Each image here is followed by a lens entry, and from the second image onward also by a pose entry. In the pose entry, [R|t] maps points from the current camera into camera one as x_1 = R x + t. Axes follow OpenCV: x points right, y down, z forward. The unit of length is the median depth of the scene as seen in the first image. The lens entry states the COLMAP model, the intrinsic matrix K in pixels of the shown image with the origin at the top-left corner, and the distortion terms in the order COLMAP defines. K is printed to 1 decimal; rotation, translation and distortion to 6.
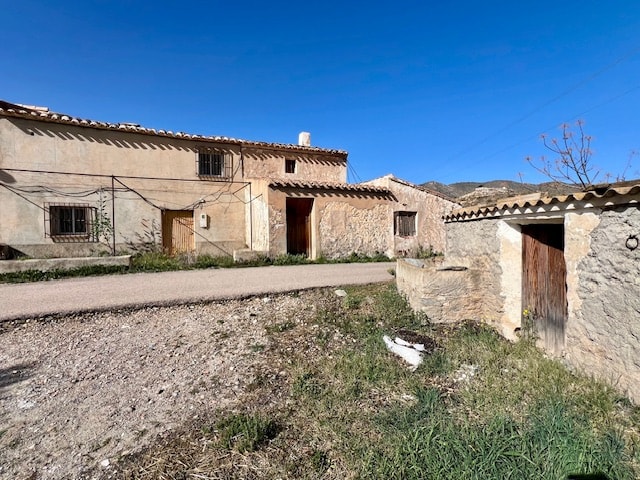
lens RADIAL K [[291.7, 0, 320.0], [0, 291.7, 240.0], [0, 0, 1]] dist [-0.000303, 0.000143]
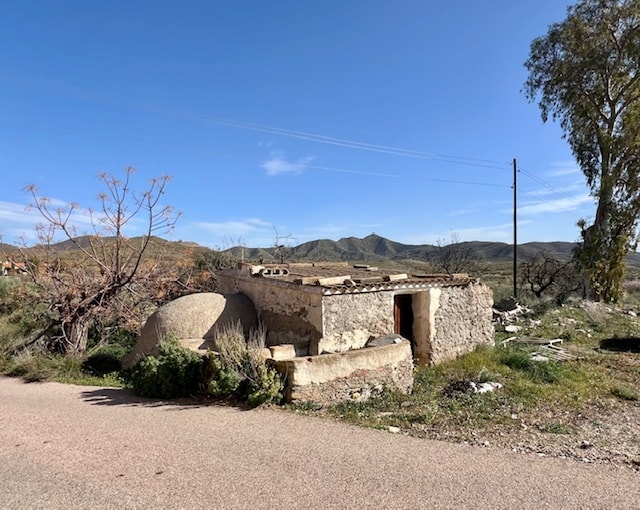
lens RADIAL K [[379.4, 0, 360.8], [0, 379.4, 273.8], [0, 0, 1]] dist [-0.000146, 0.000652]
pose [[-0.620906, 0.020898, 0.783606, -0.247362], [0.044262, 0.998984, 0.008430, -0.065206], [-0.782634, 0.039919, -0.621200, 0.833720]]
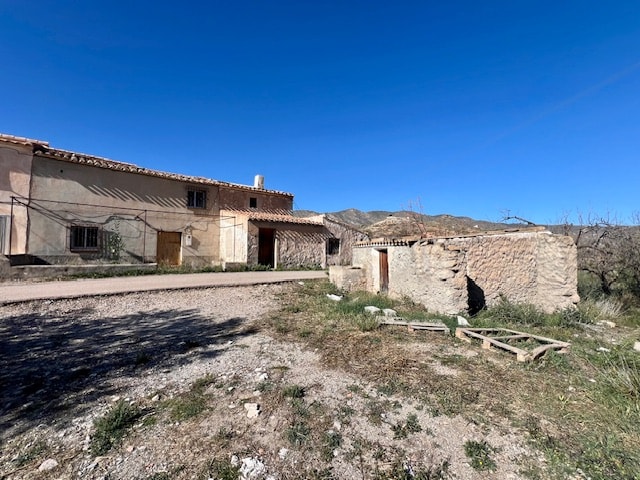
lens RADIAL K [[274.9, 0, 320.0], [0, 274.9, 240.0], [0, 0, 1]] dist [-0.002602, -0.000879]
pose [[0.968818, 0.031718, 0.245733, -0.150304], [-0.014729, 0.997391, -0.070665, 0.014806], [-0.247333, 0.064842, 0.966758, -0.445604]]
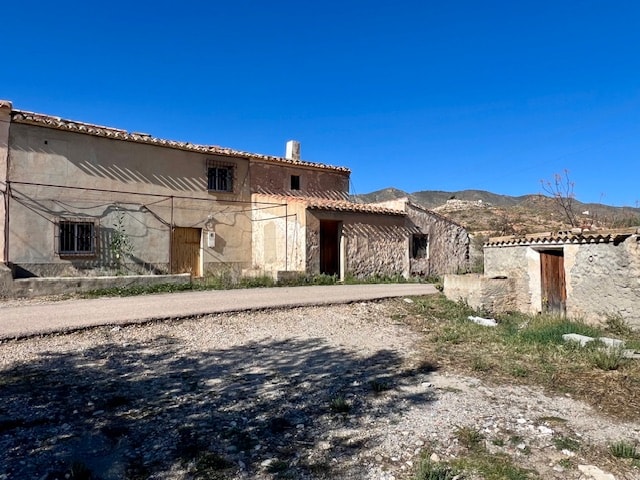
lens RADIAL K [[416.6, 0, 320.0], [0, 416.6, 240.0], [0, 0, 1]] dist [0.008006, -0.000627]
pose [[0.980491, 0.017792, 0.195756, -0.384885], [-0.005504, 0.997990, -0.063140, 0.018629], [-0.196486, 0.060830, 0.978618, -0.417609]]
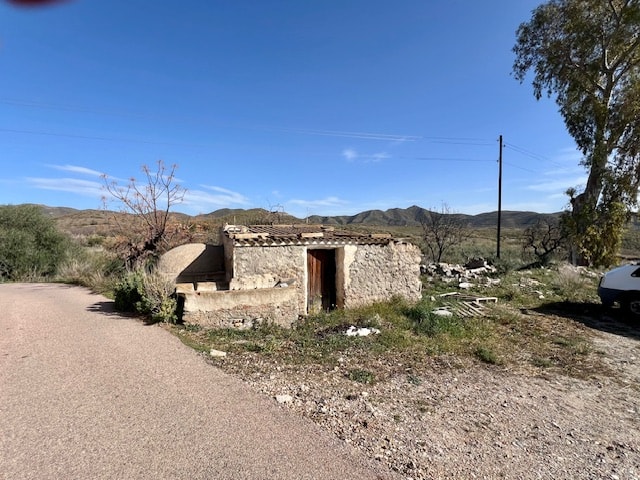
lens RADIAL K [[274.9, 0, 320.0], [0, 274.9, 240.0], [0, 0, 1]] dist [-0.002602, -0.000879]
pose [[-0.353739, -0.006817, 0.935319, -0.335462], [0.021869, 0.999640, 0.015556, -0.048425], [-0.935088, 0.025957, -0.353463, 0.559959]]
